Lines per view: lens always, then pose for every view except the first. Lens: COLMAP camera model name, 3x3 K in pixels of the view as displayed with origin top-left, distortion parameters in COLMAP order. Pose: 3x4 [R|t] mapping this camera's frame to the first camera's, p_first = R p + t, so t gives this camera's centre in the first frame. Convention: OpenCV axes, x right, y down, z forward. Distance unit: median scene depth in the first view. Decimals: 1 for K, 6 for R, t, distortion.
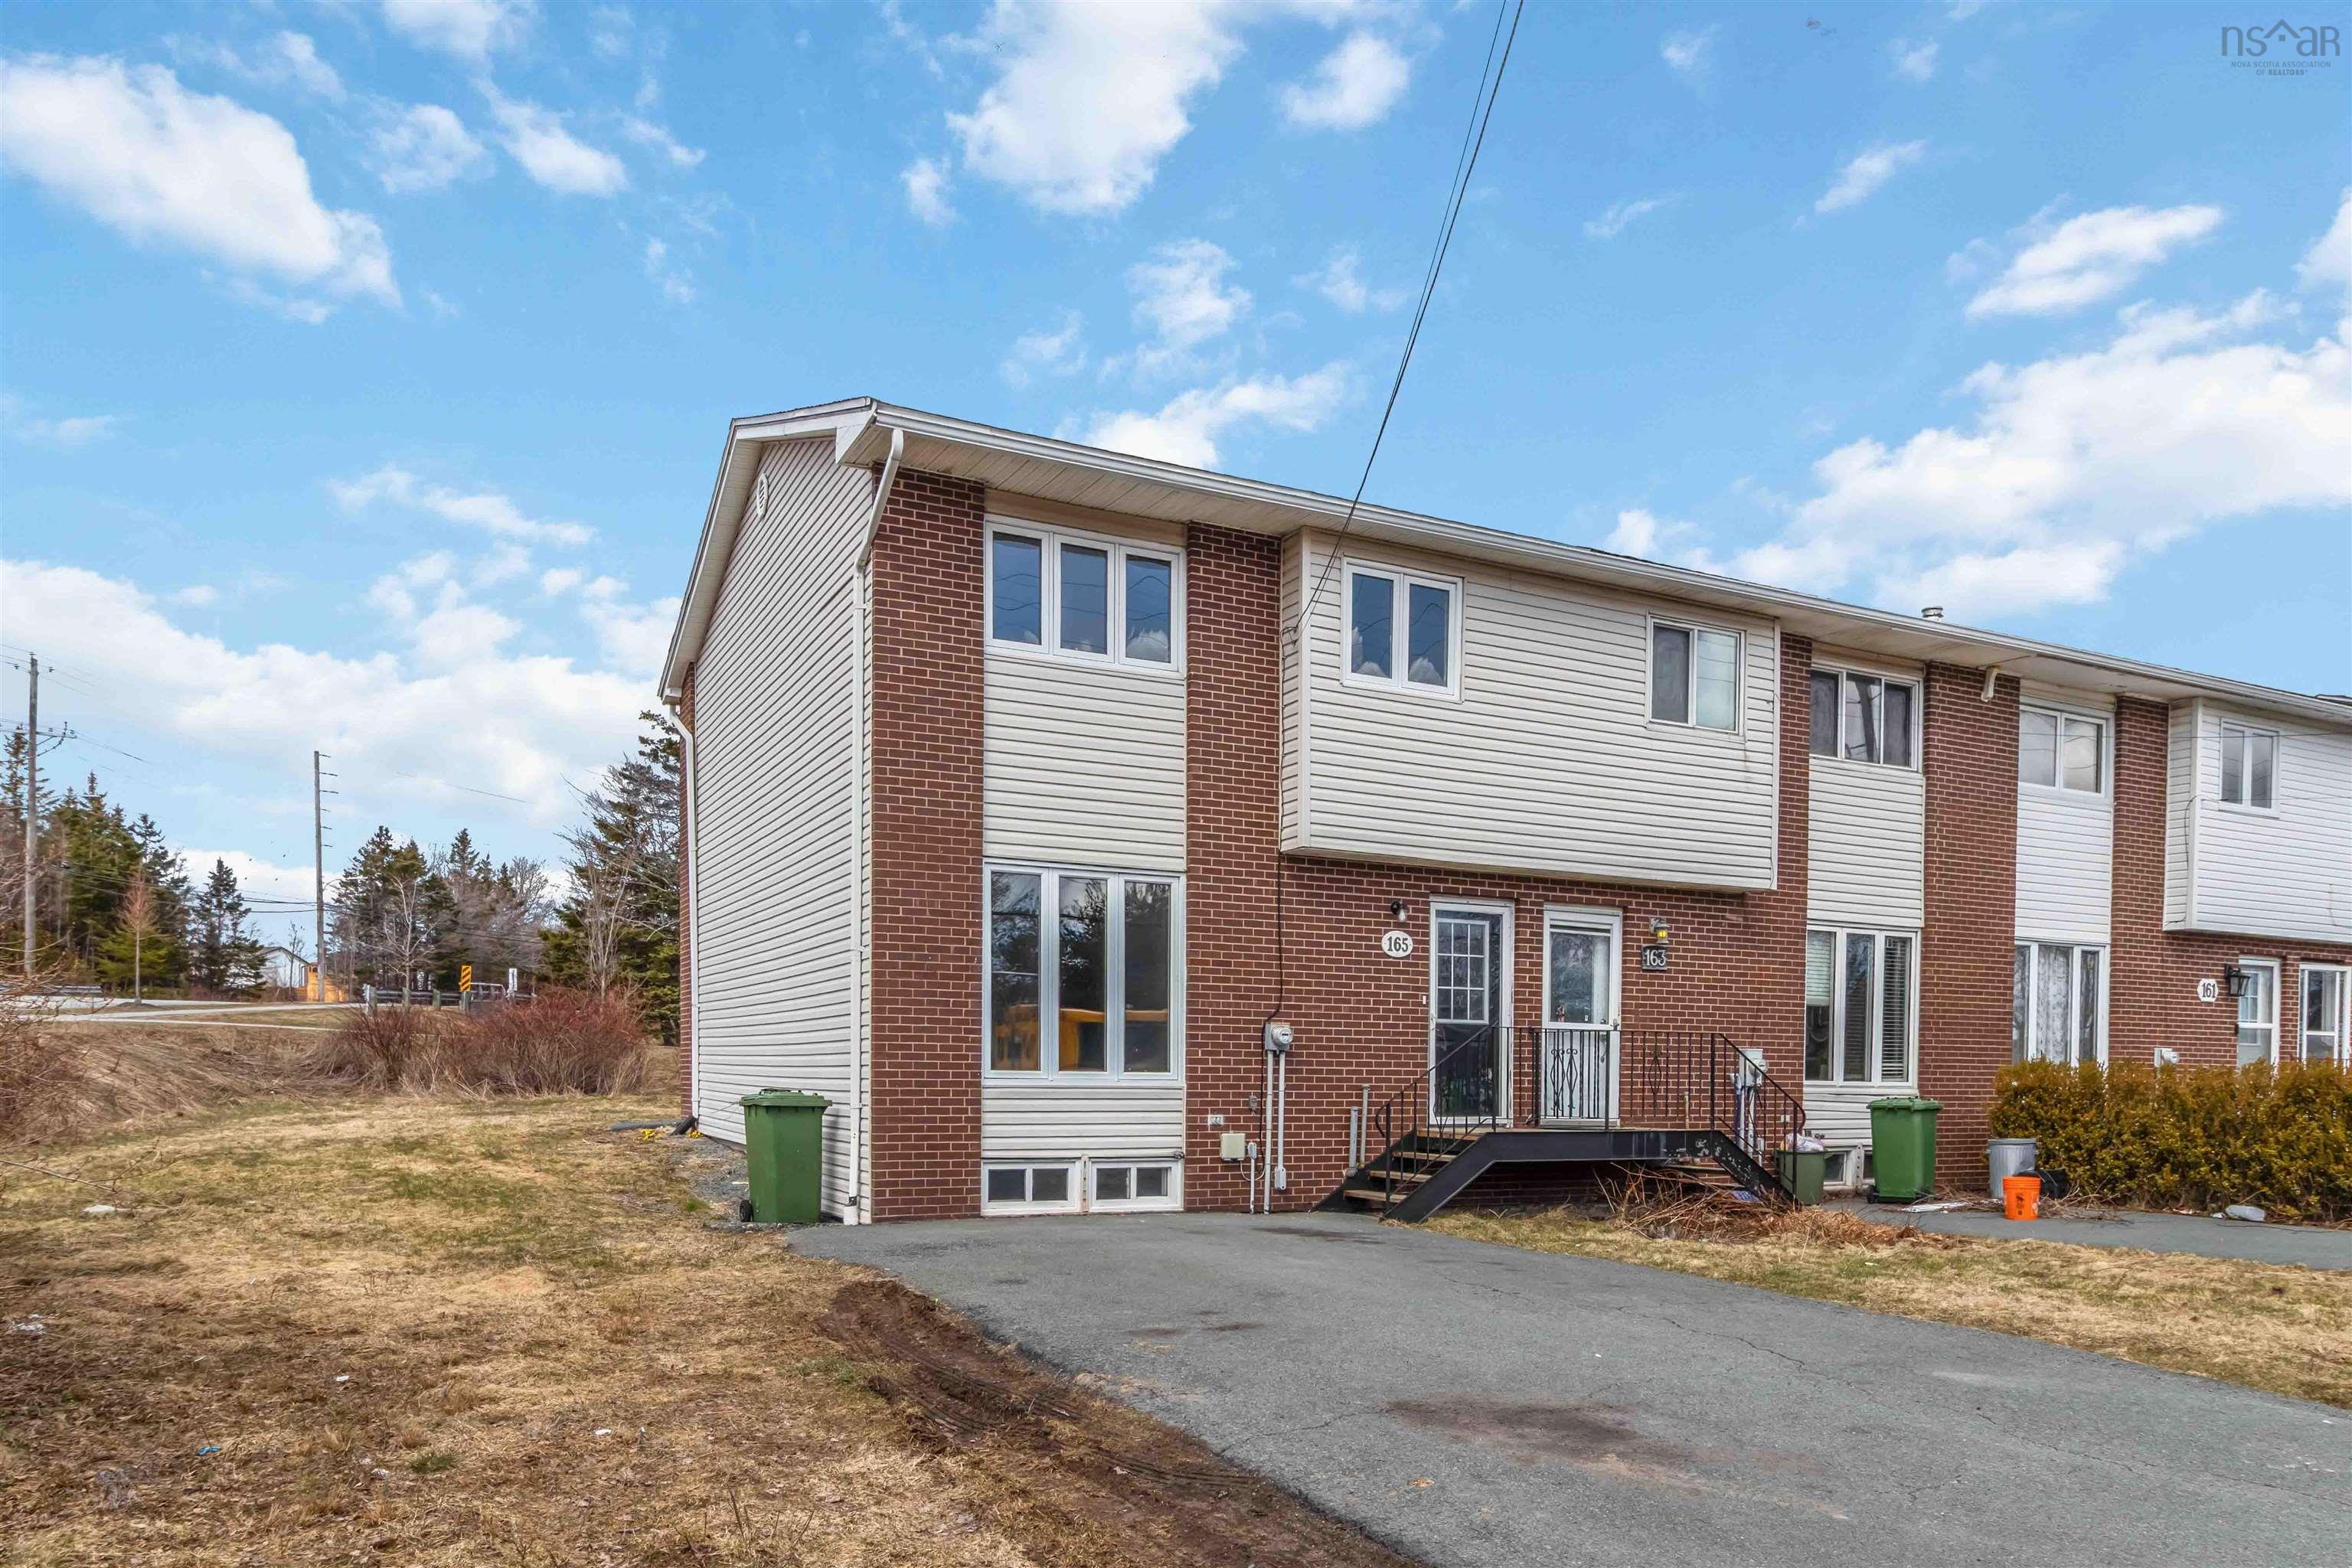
lens RADIAL K [[1540.4, 0, 1195.2], [0, 1540.4, 892.7], [0, 0, 1]] dist [0.000610, 0.000211]
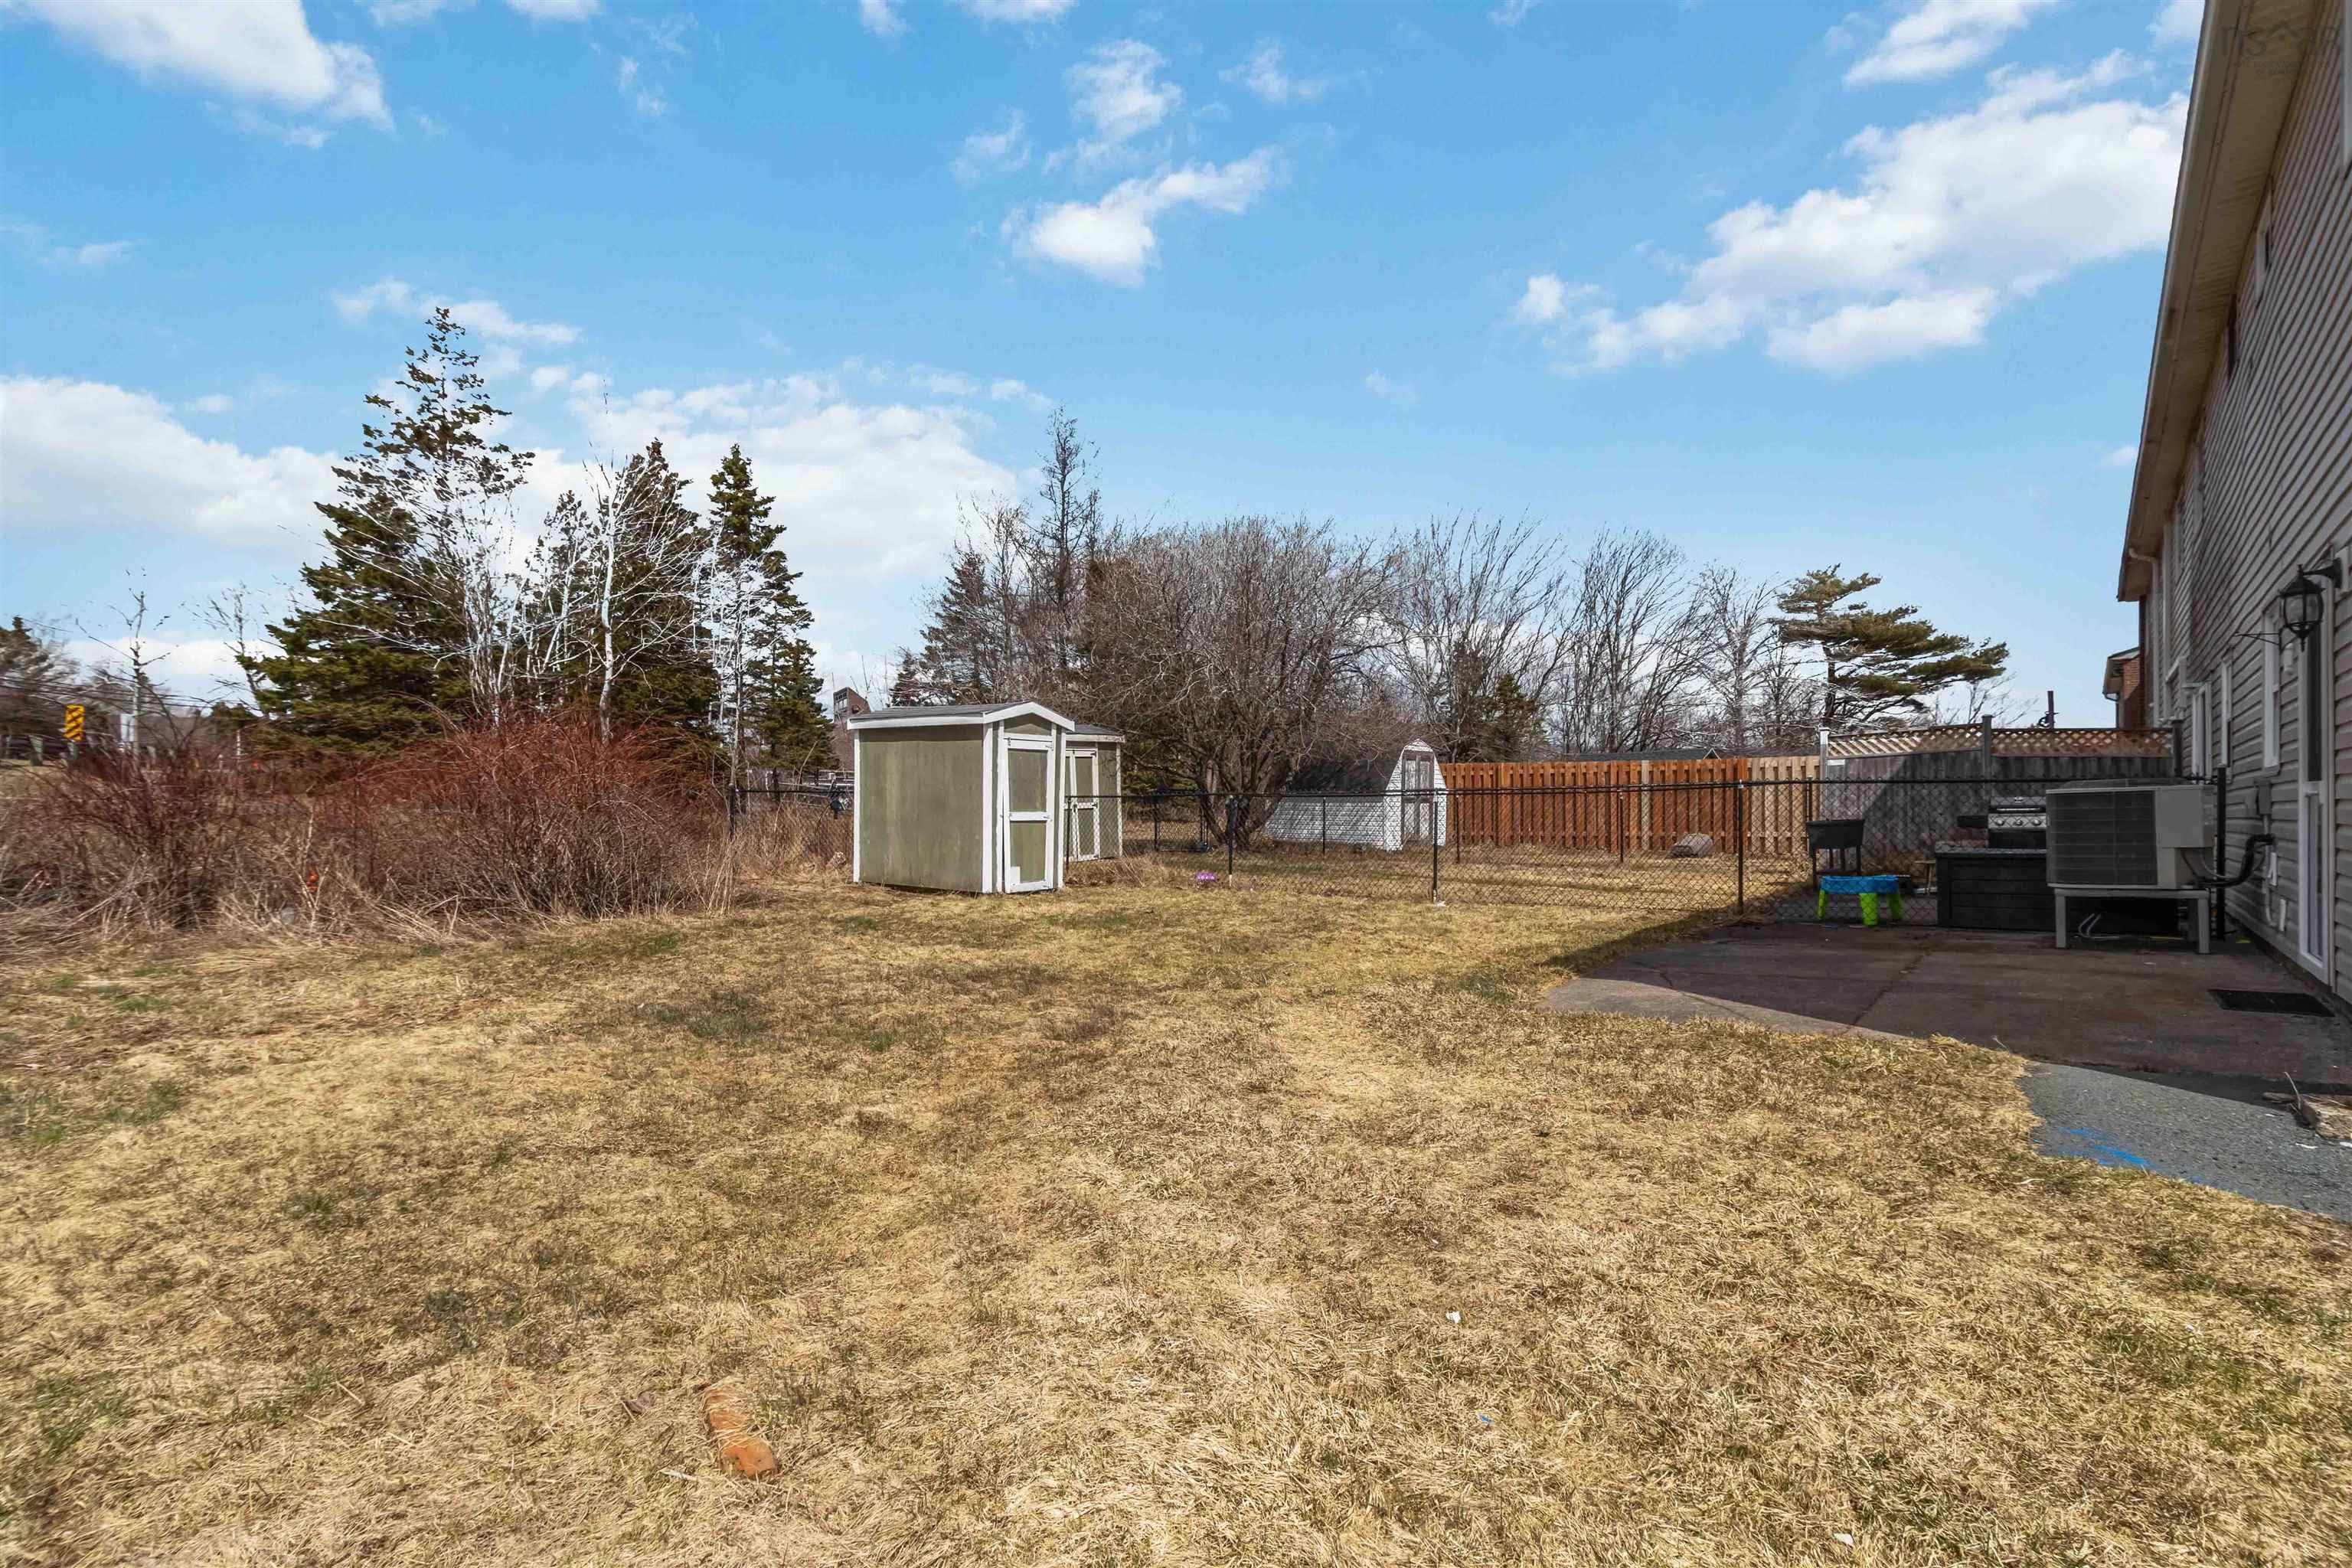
lens RADIAL K [[1096.2, 0, 1174.4], [0, 1096.2, 773.0], [0, 0, 1]] dist [-0.000117, -0.000412]
pose [[0.999305, -0.037230, -0.001668, 0.017998], [0.037218, 0.994703, 0.095820, 0.016927], [-0.001908, -0.095815, 0.995397, 0.232459]]
